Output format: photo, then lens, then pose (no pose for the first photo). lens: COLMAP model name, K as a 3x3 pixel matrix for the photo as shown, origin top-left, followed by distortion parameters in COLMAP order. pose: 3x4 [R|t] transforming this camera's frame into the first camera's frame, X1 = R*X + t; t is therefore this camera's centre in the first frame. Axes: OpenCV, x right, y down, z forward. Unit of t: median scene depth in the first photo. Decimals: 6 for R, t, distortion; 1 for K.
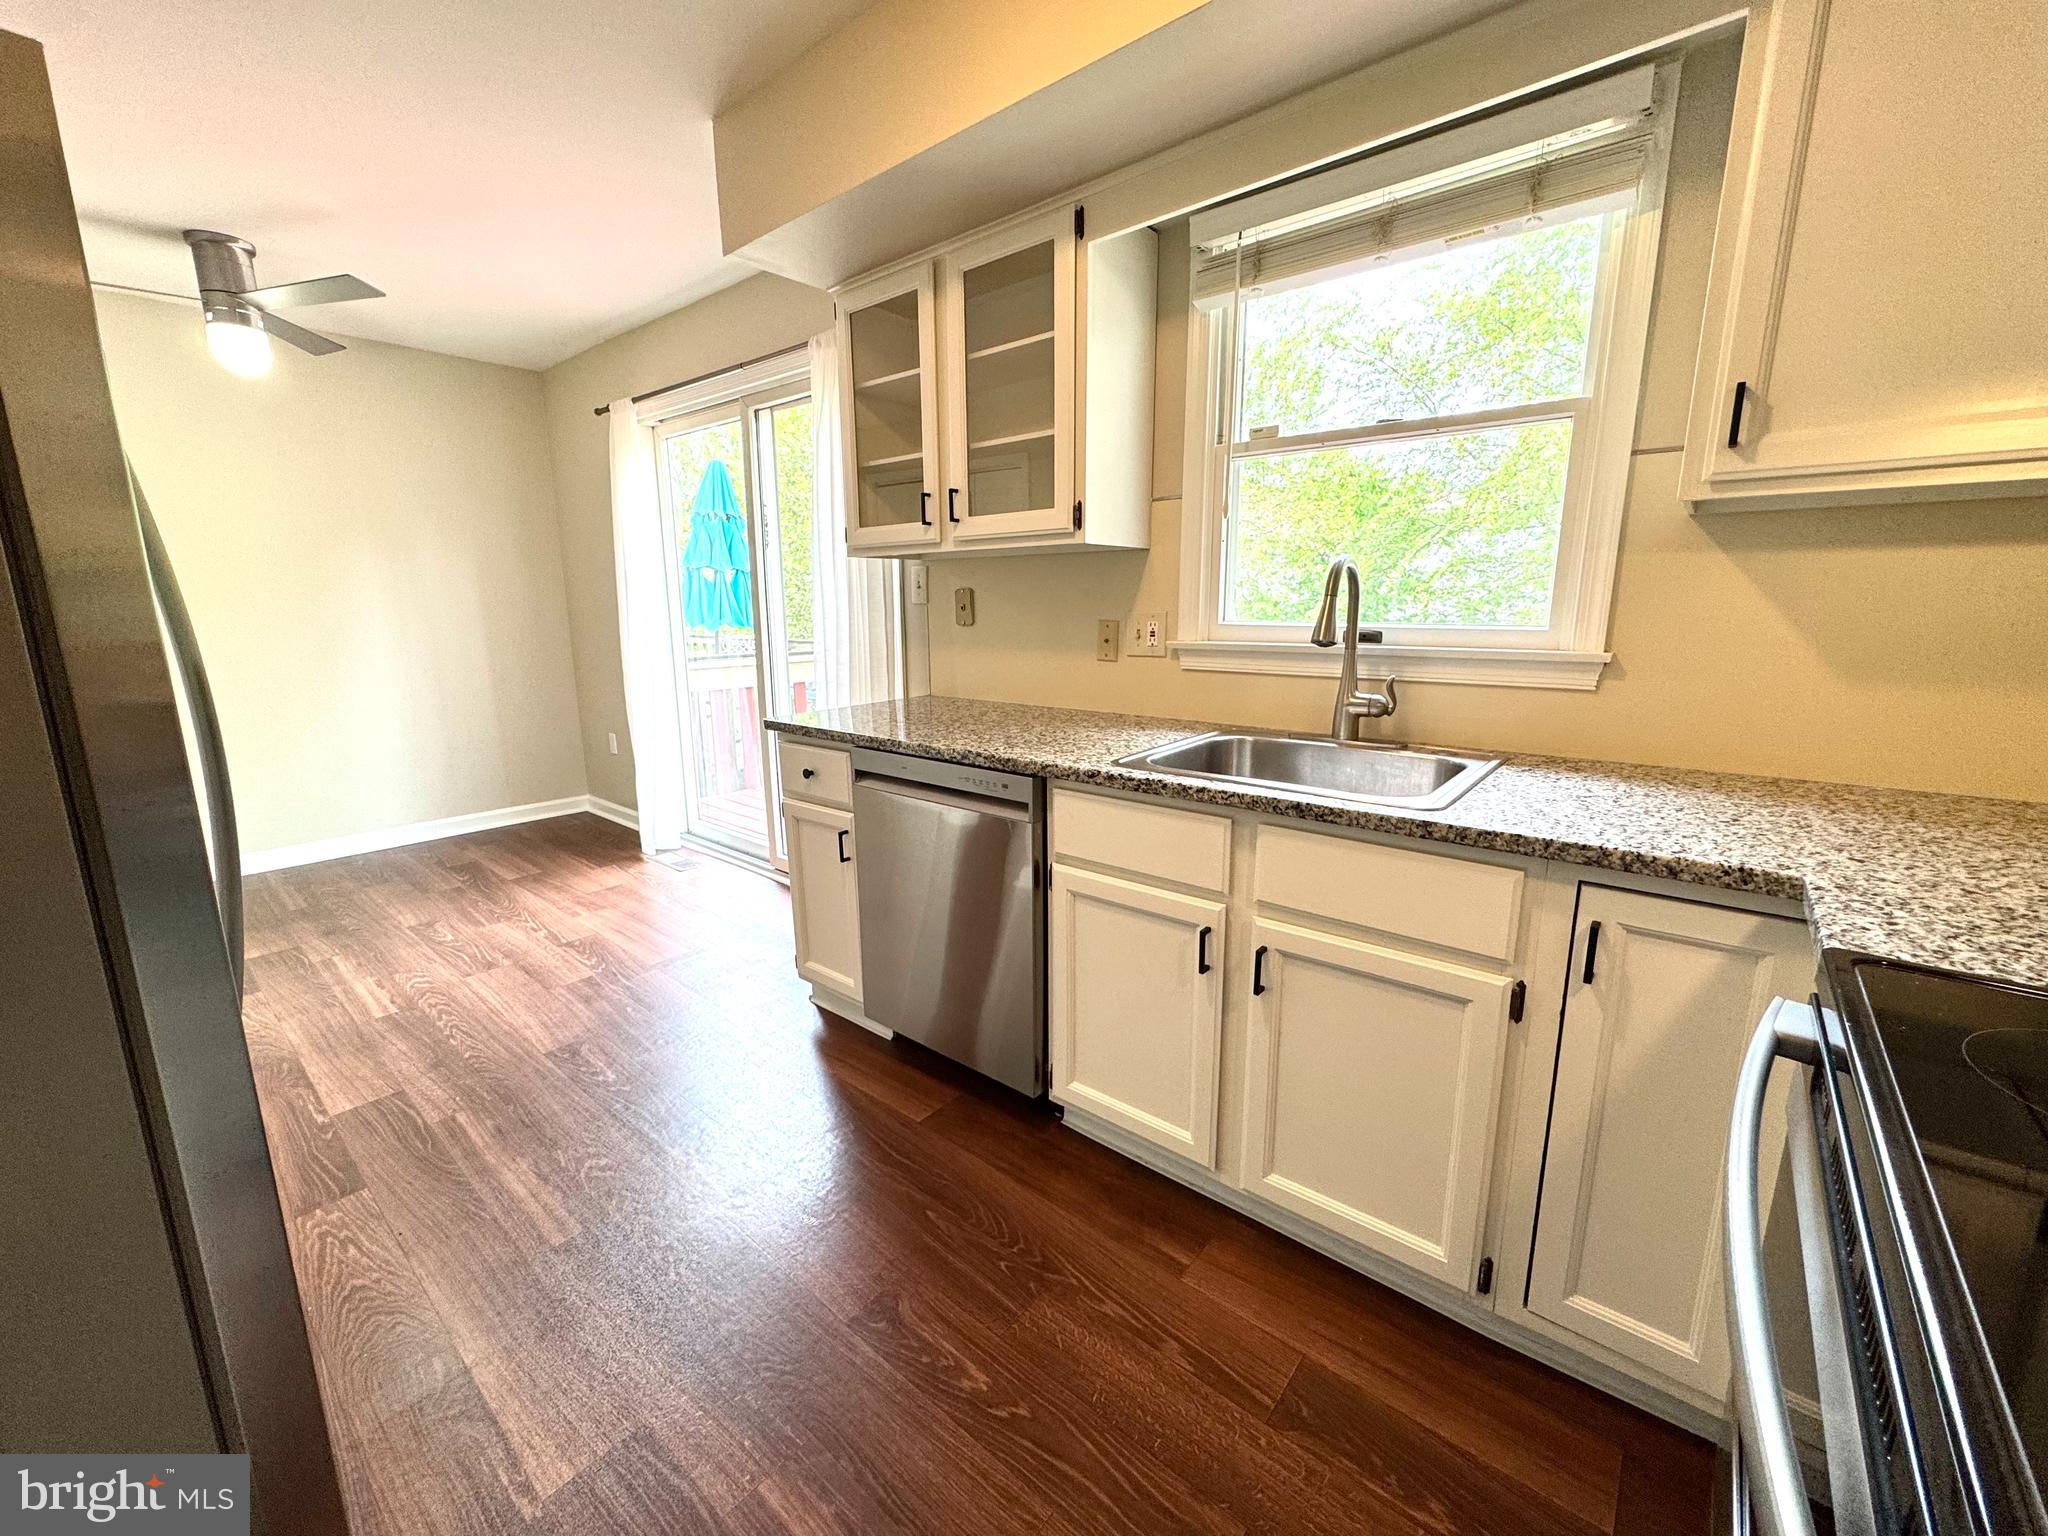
lens RADIAL K [[816.0, 0, 1024.0], [0, 816.0, 768.0], [0, 0, 1]] dist [-0.002452, -0.000249]
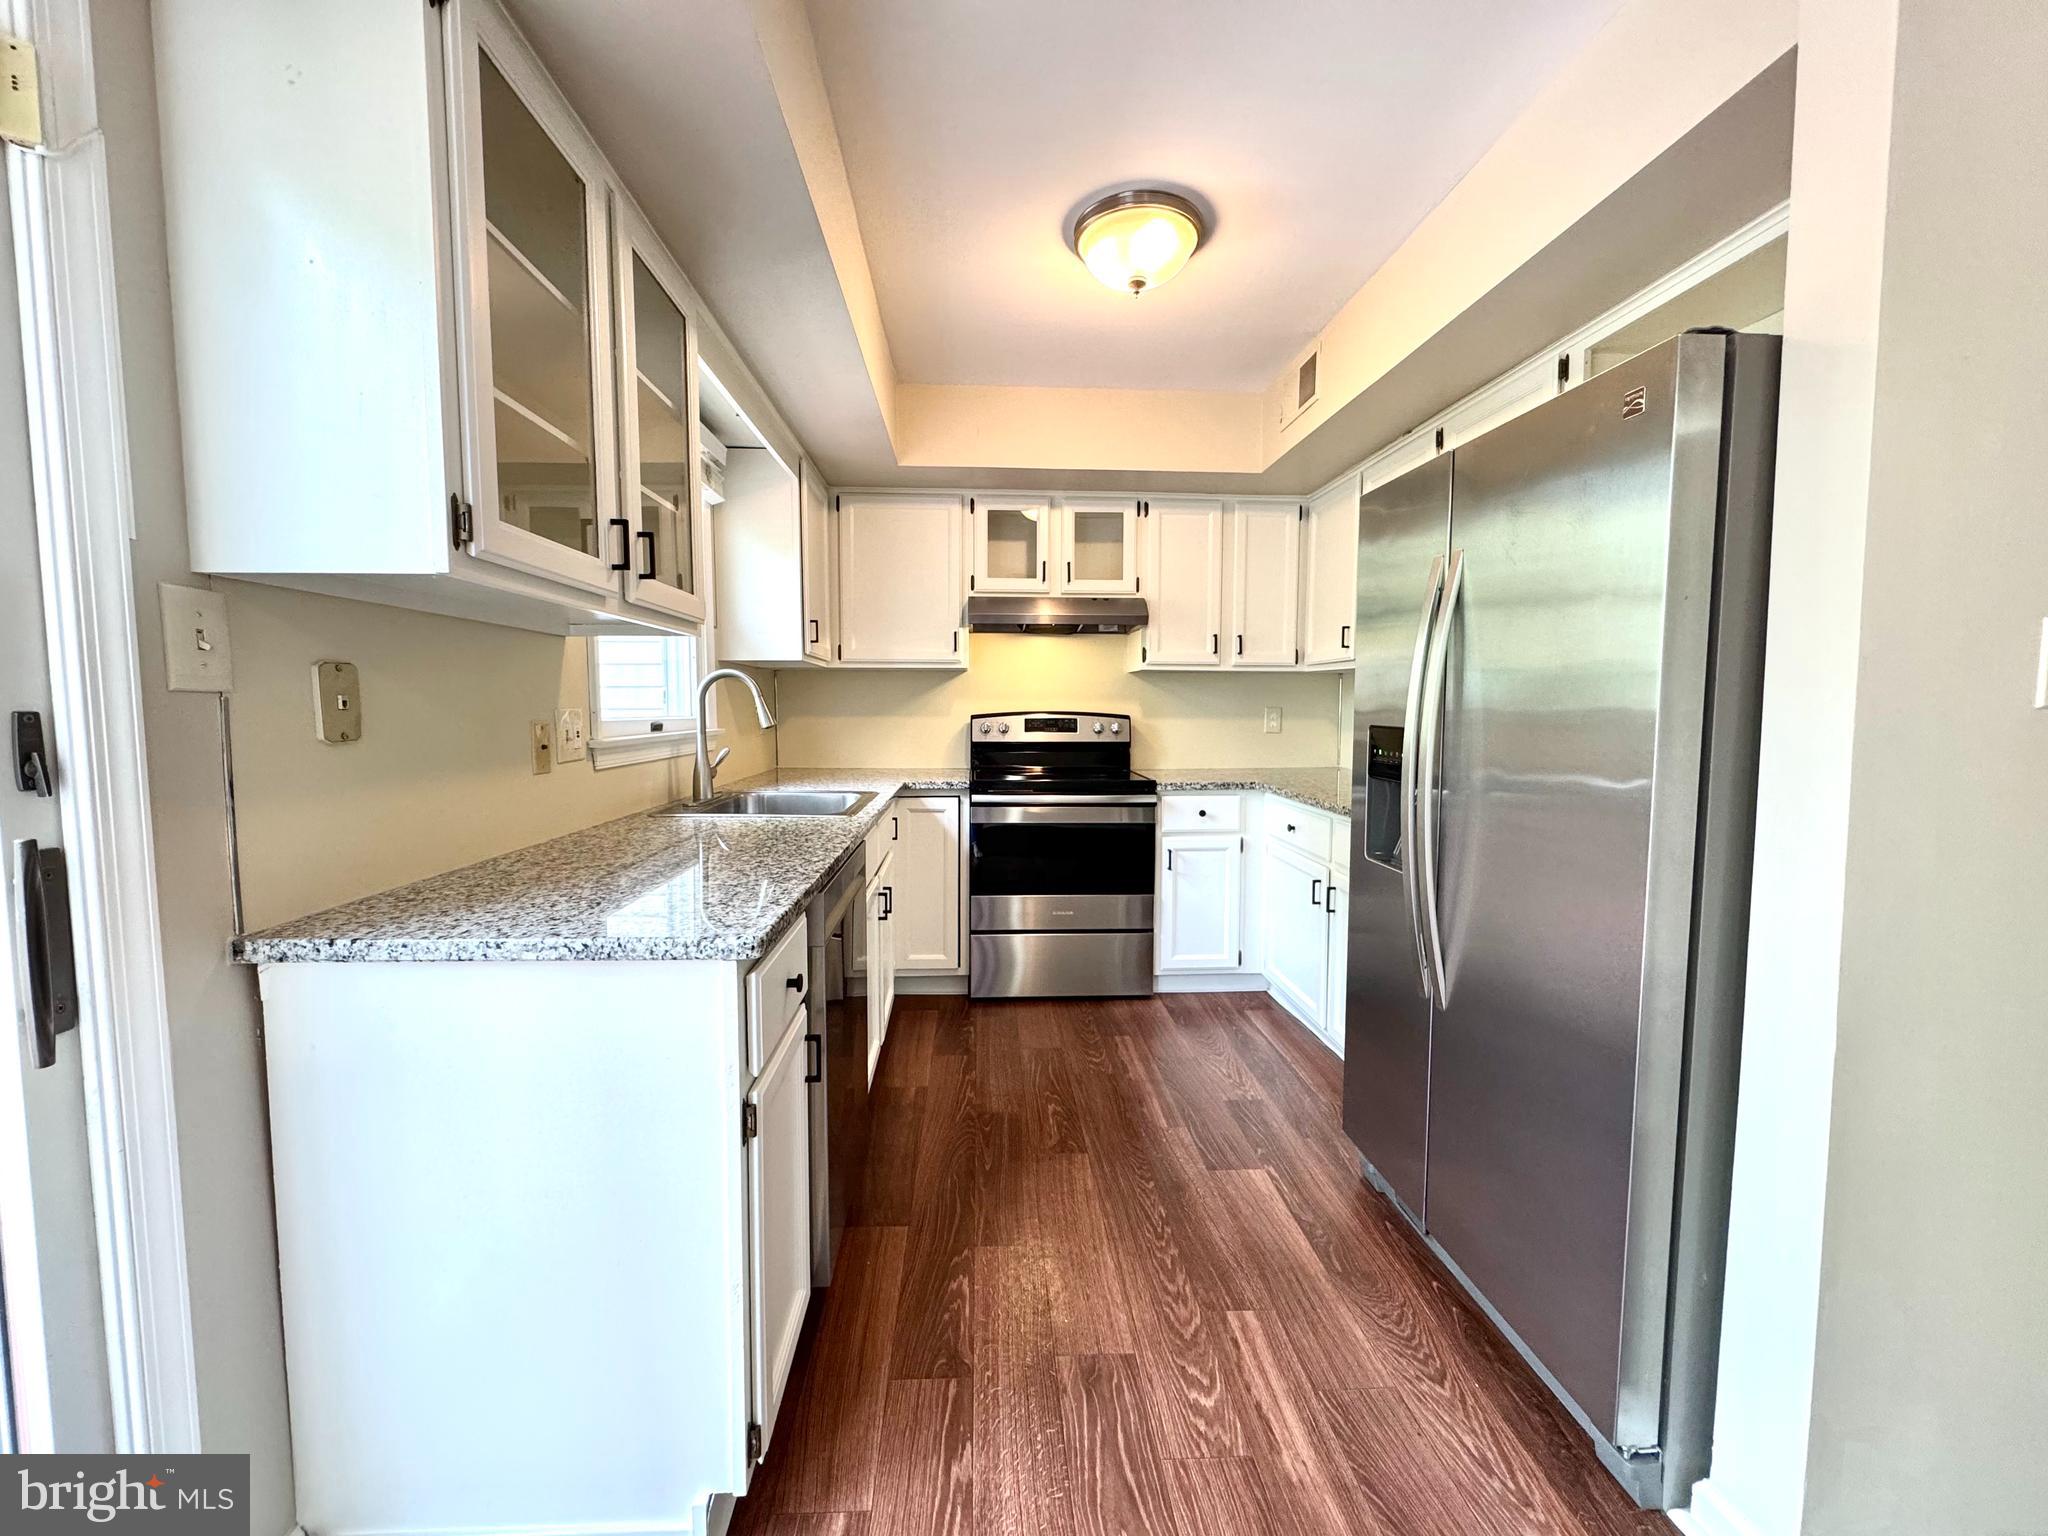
lens RADIAL K [[818.9, 0, 1024.0], [0, 818.9, 768.0], [0, 0, 1]] dist [-0.004742, 0.000107]
pose [[-0.689726, -0.045179, 0.722660, -0.927754], [0.152757, 0.966509, 0.206219, -0.276371], [-0.707774, 0.252626, -0.659724, 1.456863]]
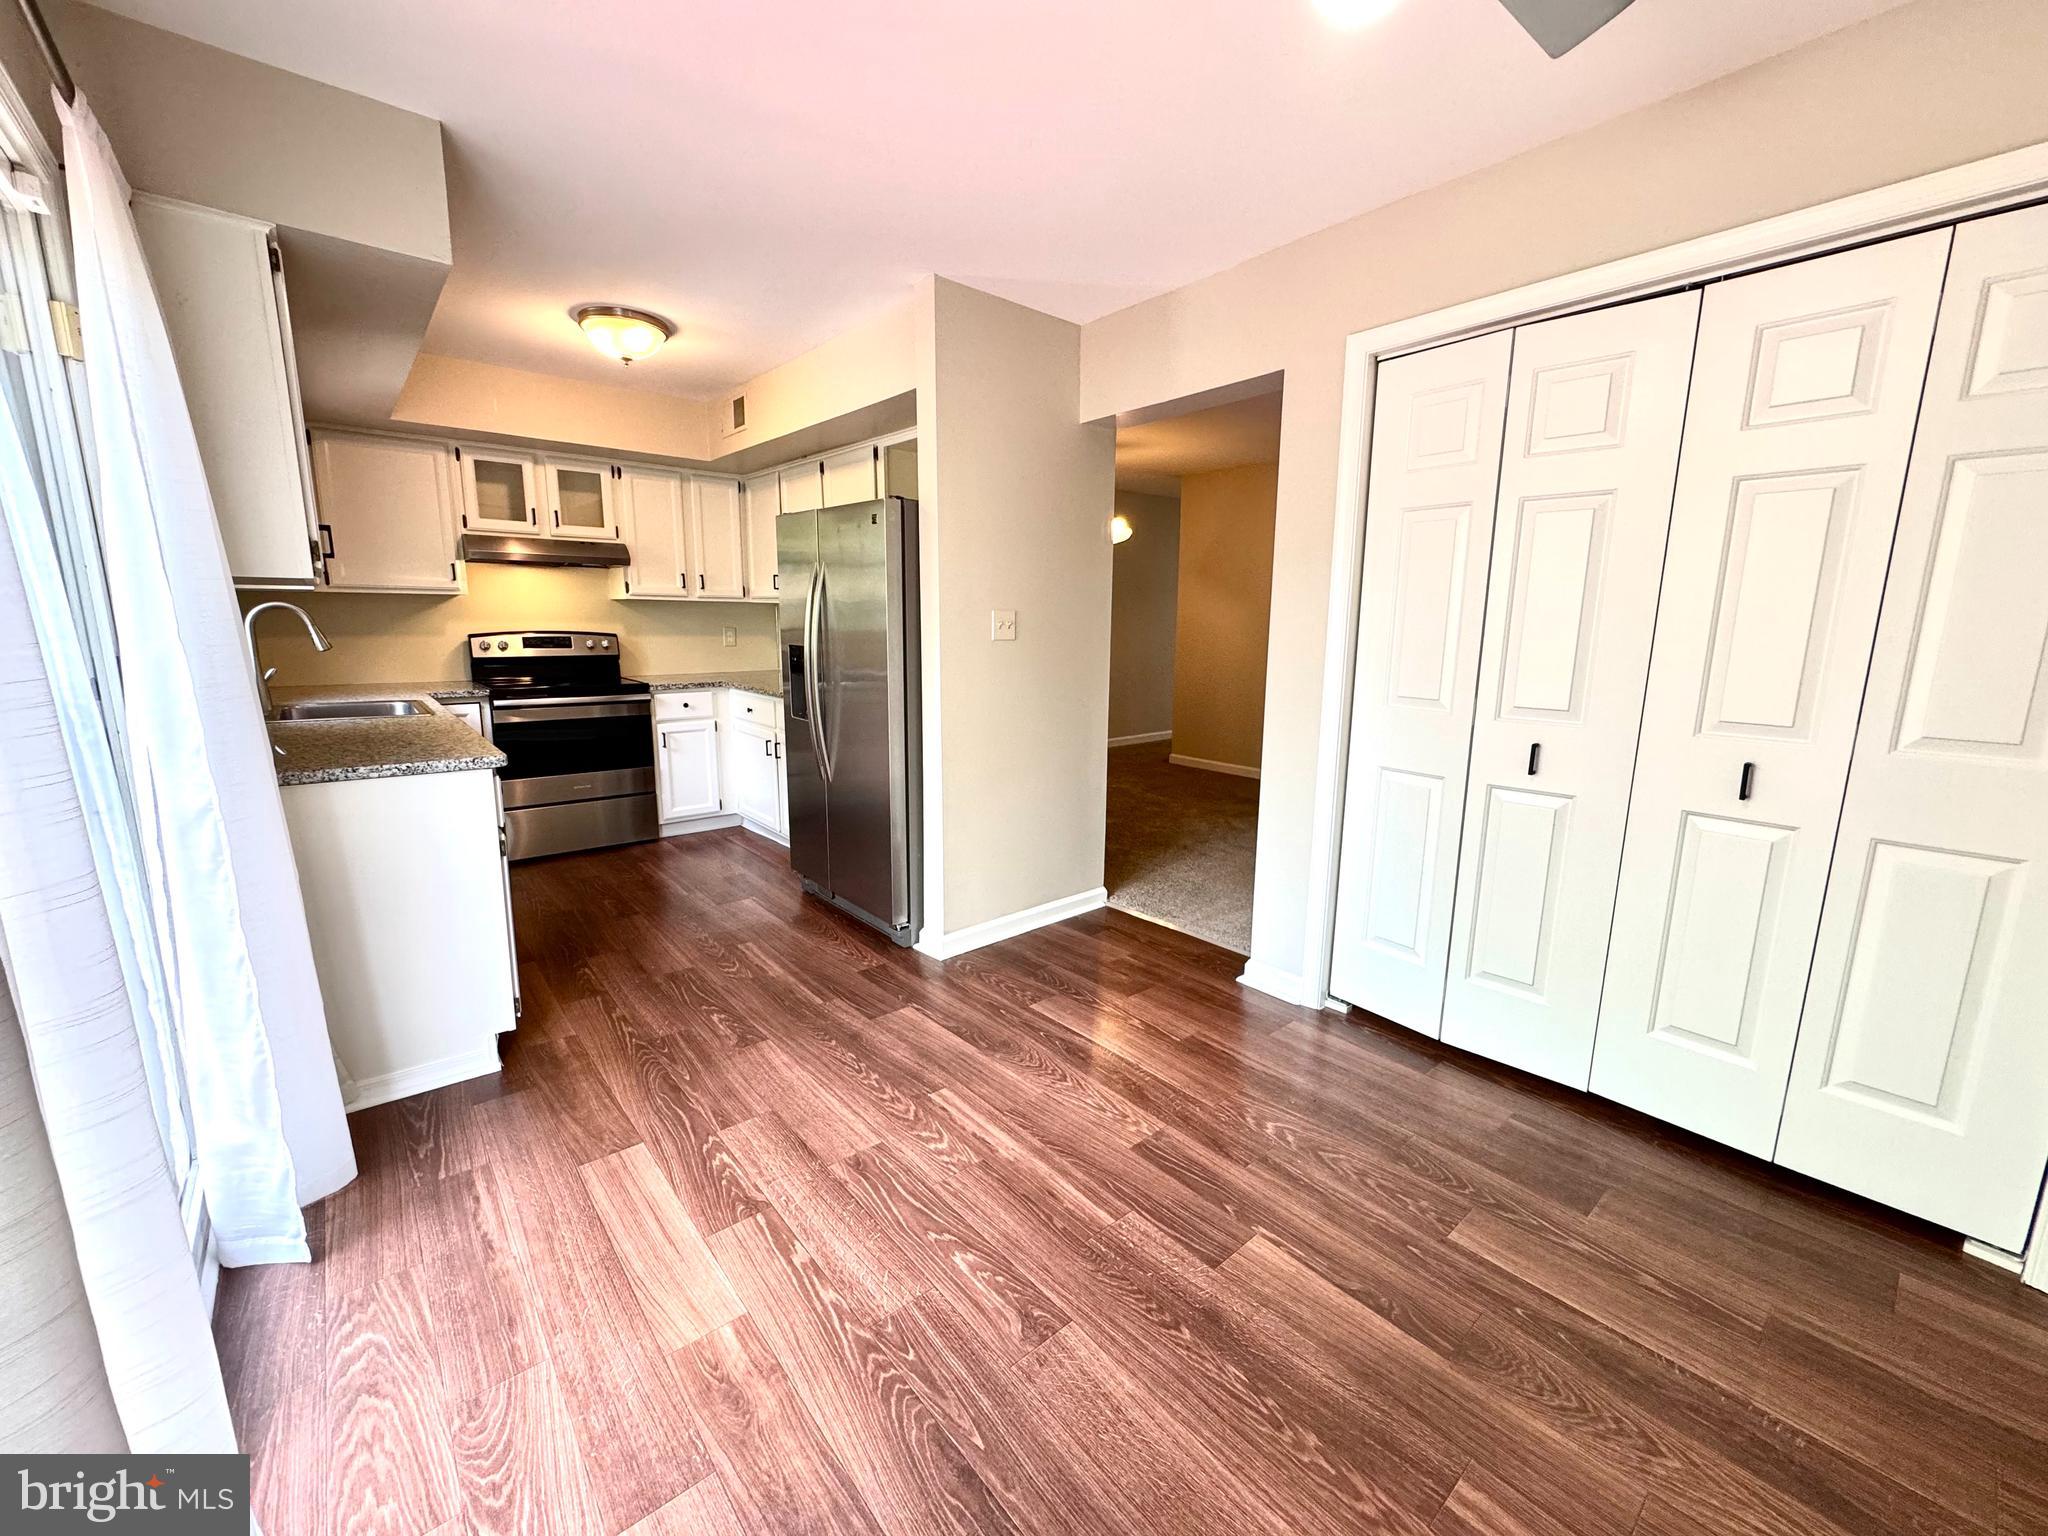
lens RADIAL K [[818.9, 0, 1024.0], [0, 818.9, 768.0], [0, 0, 1]] dist [-0.004742, 0.000107]
pose [[-0.986648, -0.032015, 0.159689, -1.336628], [0.030546, 0.926716, 0.374520, -0.481172], [-0.159977, 0.374397, -0.913364, 2.219105]]
